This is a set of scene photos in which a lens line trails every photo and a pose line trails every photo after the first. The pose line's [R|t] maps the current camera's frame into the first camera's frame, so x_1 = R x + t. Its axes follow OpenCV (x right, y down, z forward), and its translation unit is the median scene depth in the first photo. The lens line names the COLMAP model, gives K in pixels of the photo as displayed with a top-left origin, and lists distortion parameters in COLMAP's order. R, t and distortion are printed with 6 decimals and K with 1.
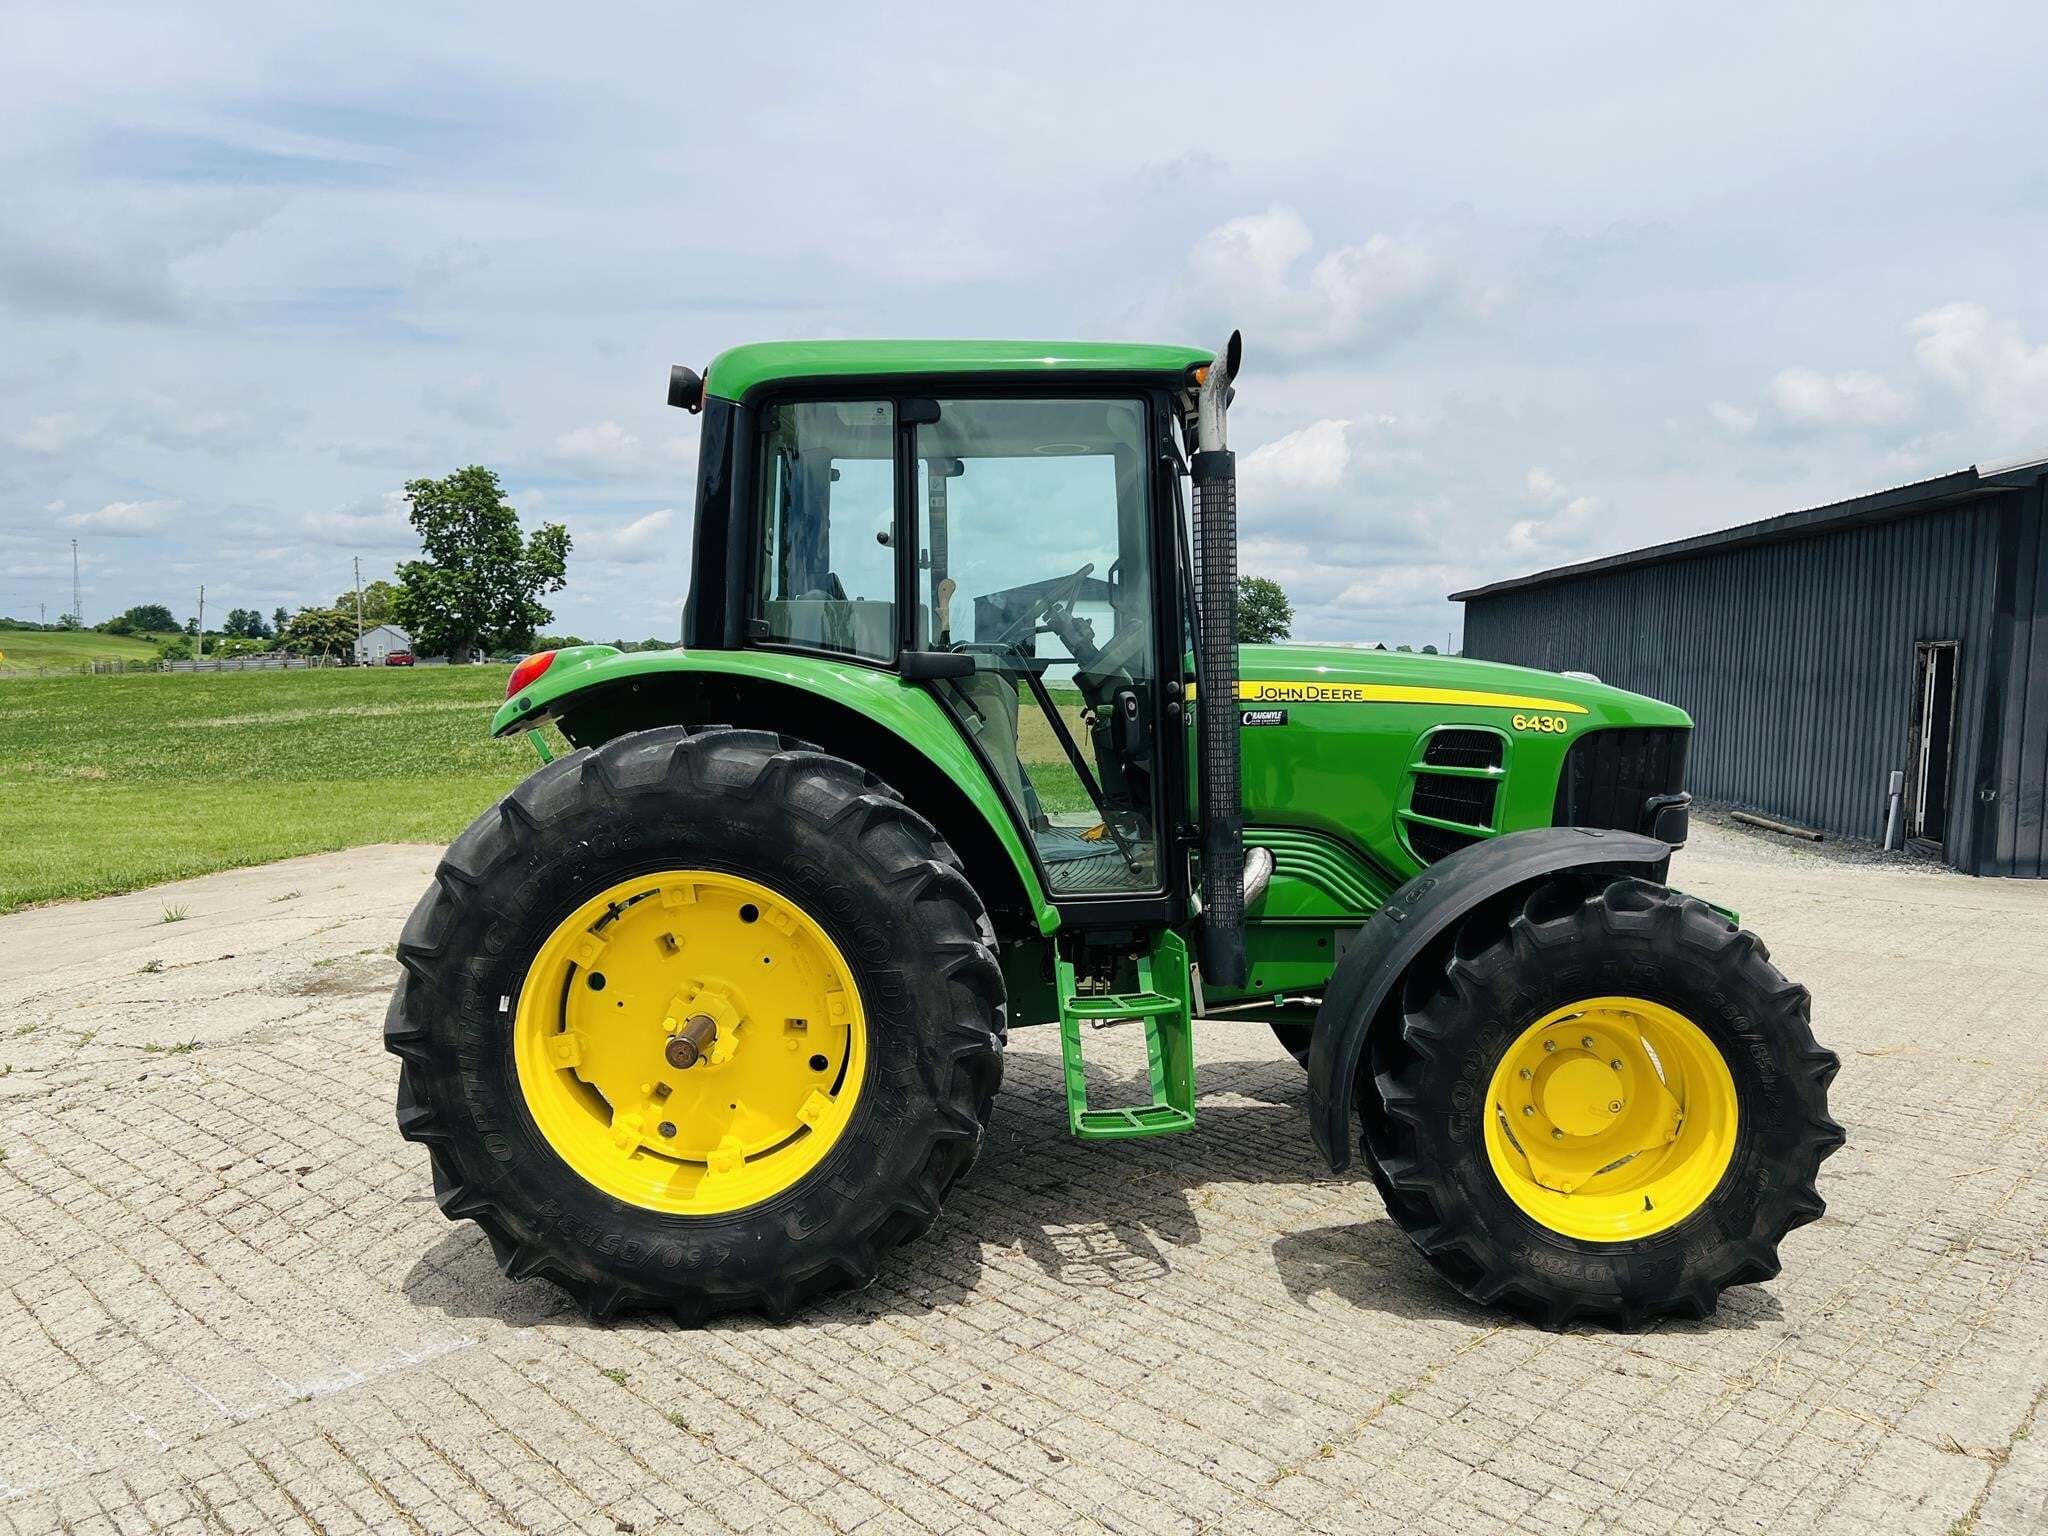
lens RADIAL K [[1561.6, 0, 1019.9], [0, 1561.6, 784.0], [0, 0, 1]] dist [0.051426, -0.062127]
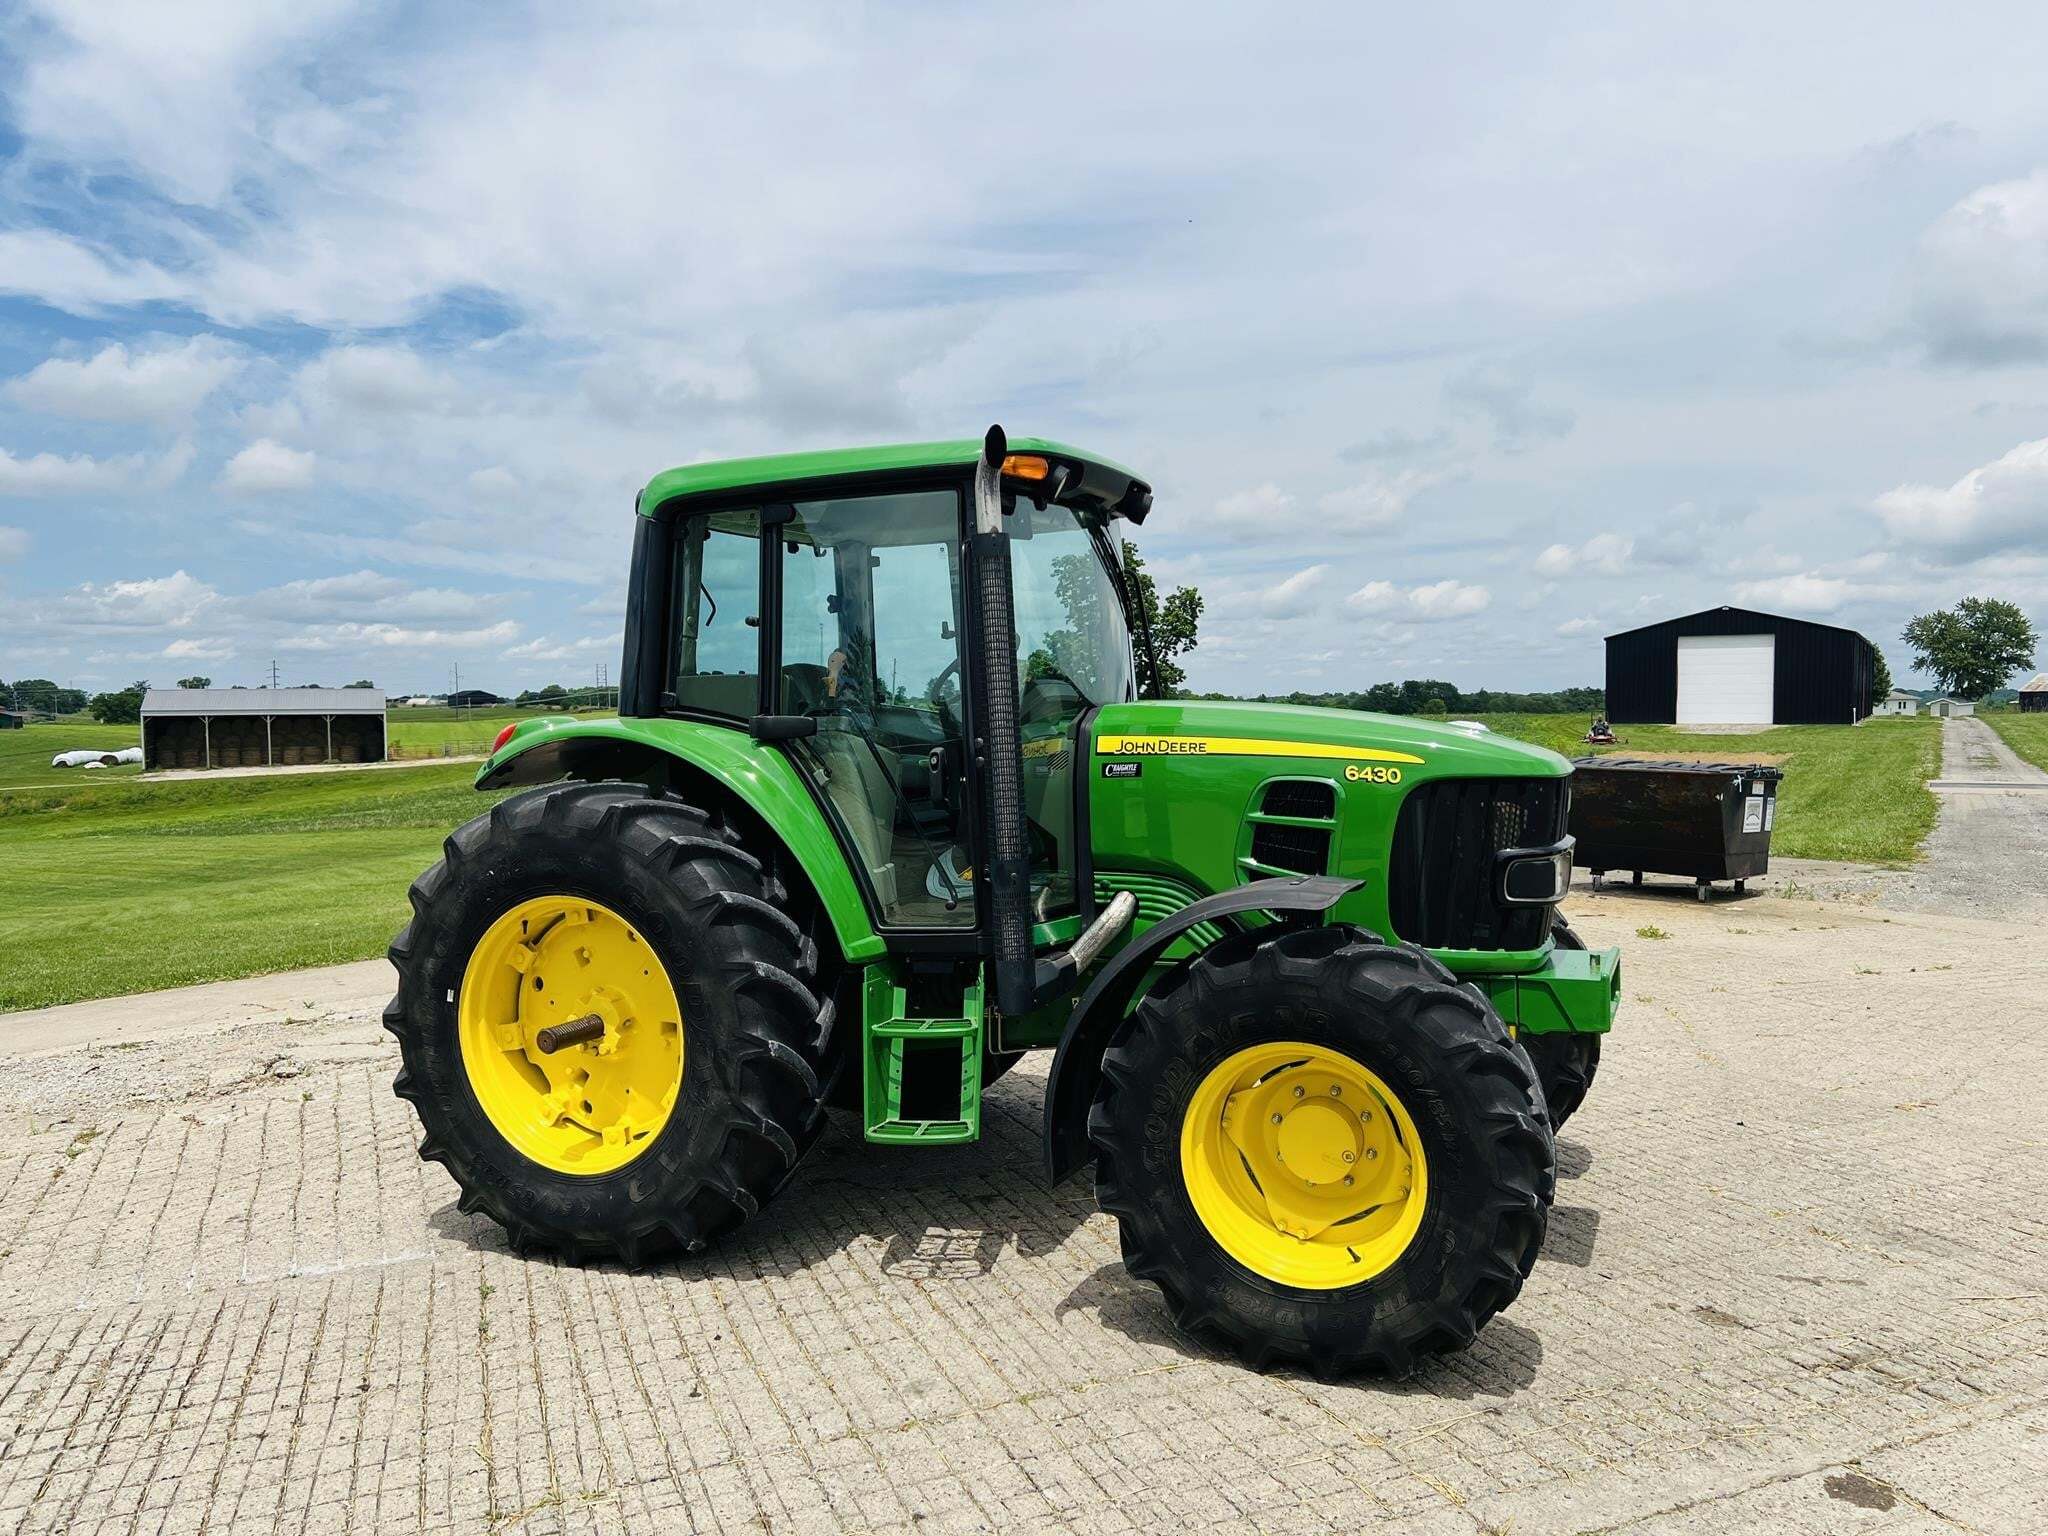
lens RADIAL K [[1551.0, 0, 1024.1], [0, 1551.0, 790.9], [0, 0, 1]] dist [0.080416, -0.091314]
pose [[0.915998, -0.001587, -0.401181, 0.582793], [-0.009854, 0.999601, -0.026455, 0.000881], [0.401063, 0.028186, 0.915617, 0.000196]]
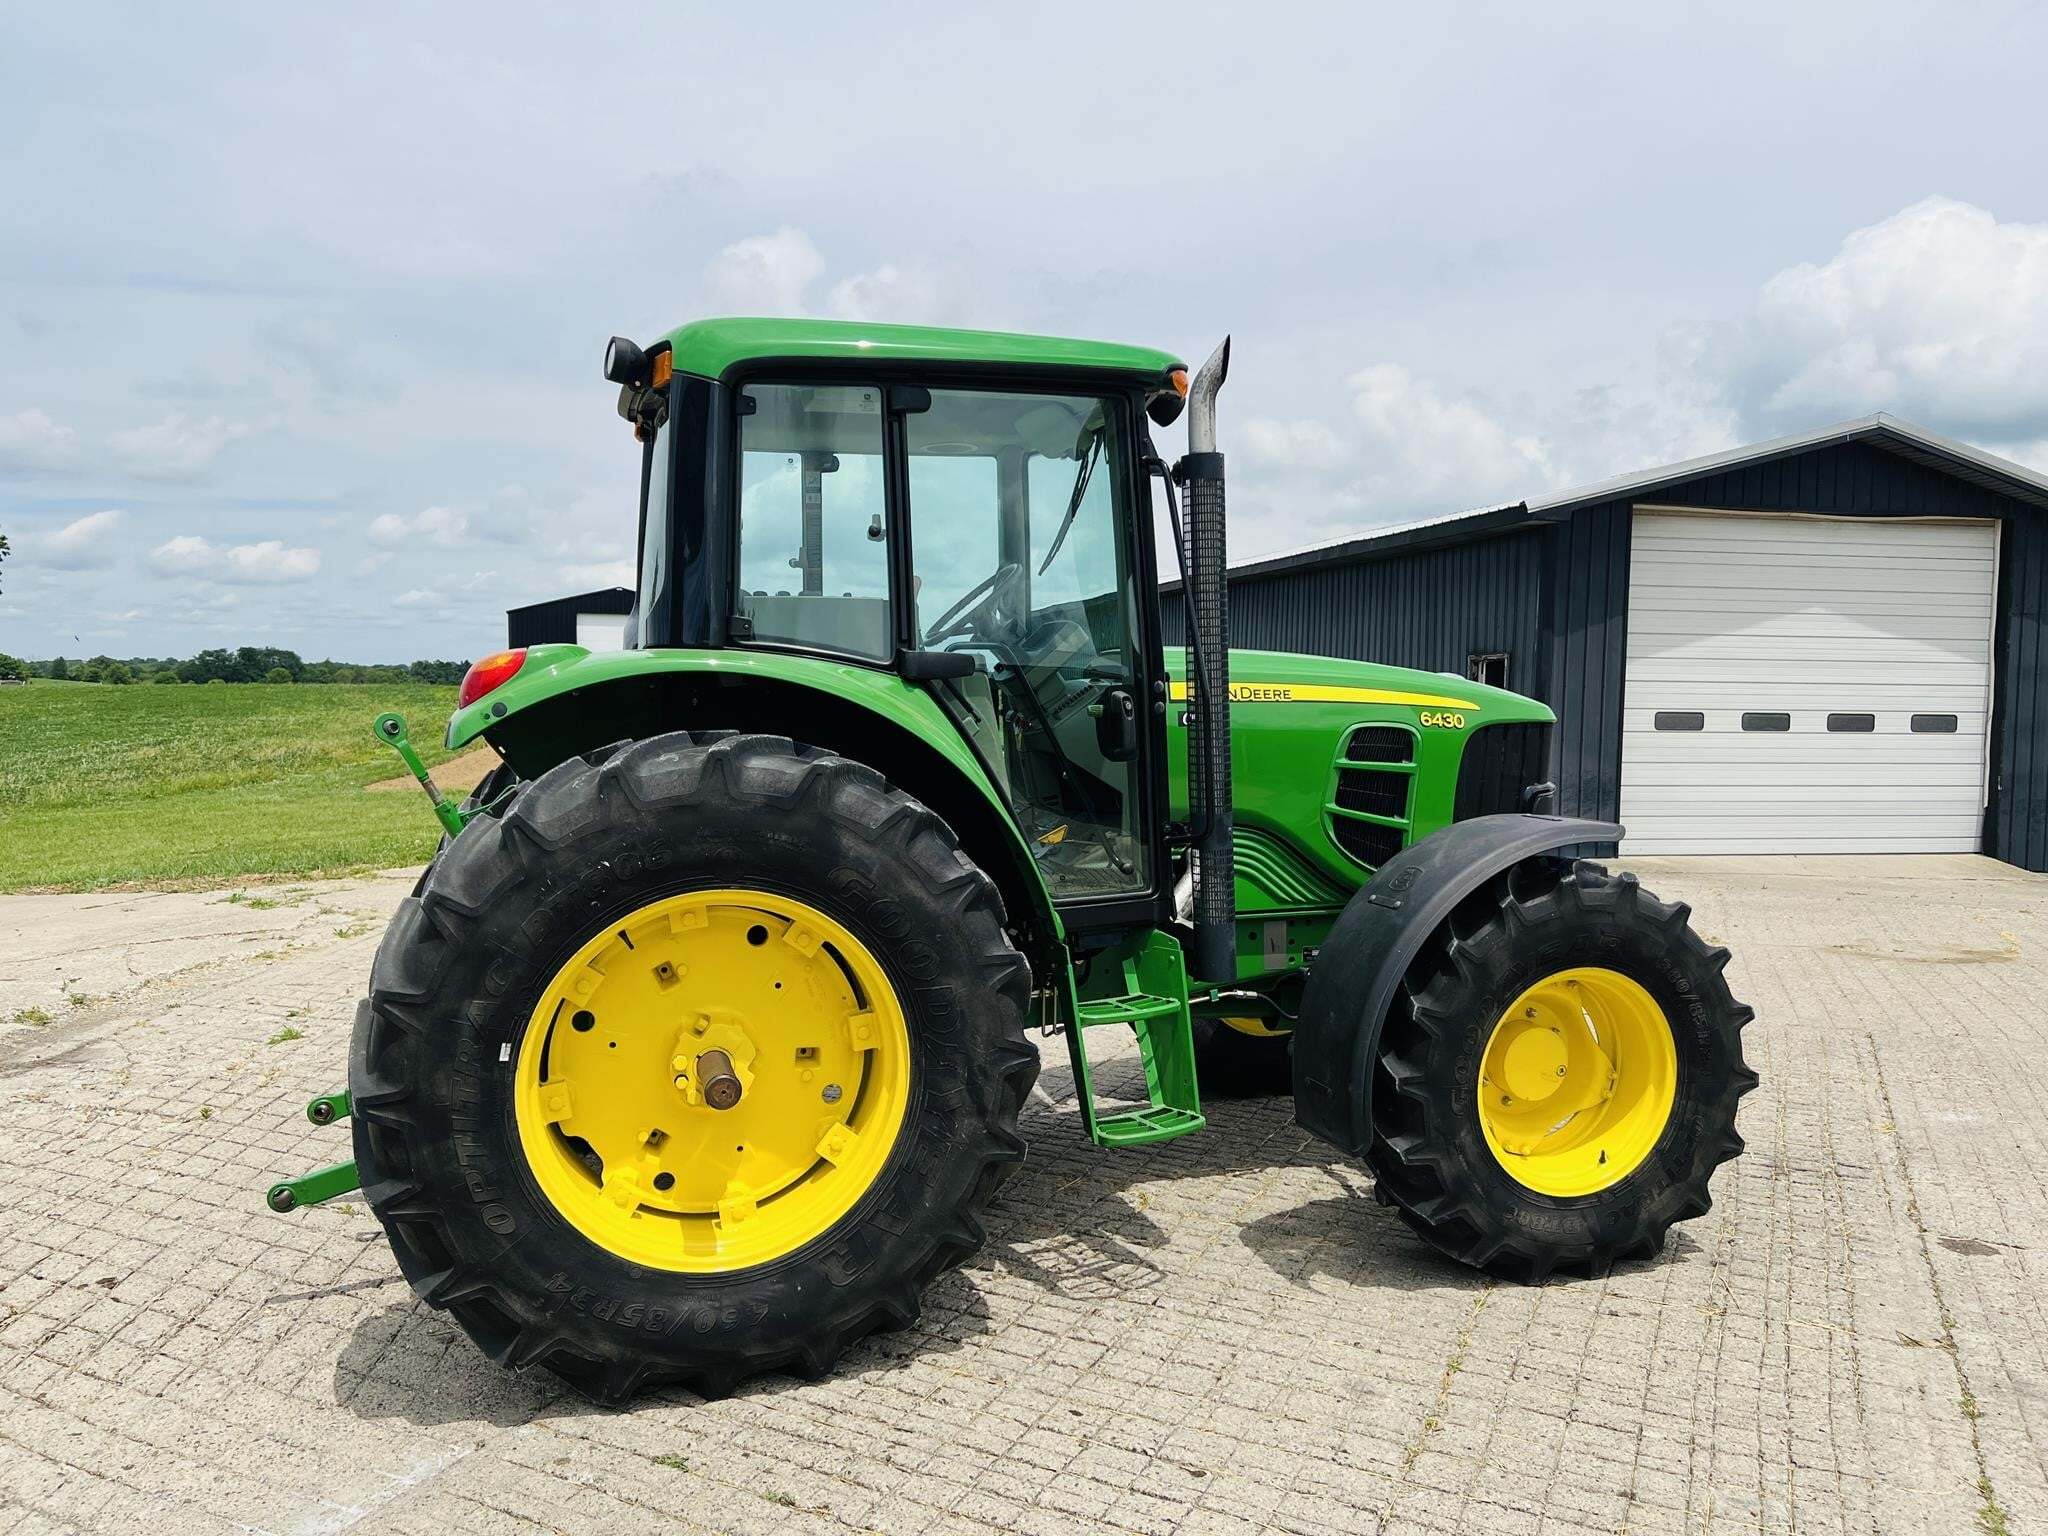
lens RADIAL K [[1561.4, 0, 1024.0], [0, 1561.4, 768.0], [0, 0, 1]] dist [0.020900, -0.001154]
pose [[0.953906, -0.022407, 0.299269, -0.289103], [0.028854, 0.999437, -0.017138, 0.004826], [-0.298716, 0.024983, 0.954015, 0.076270]]
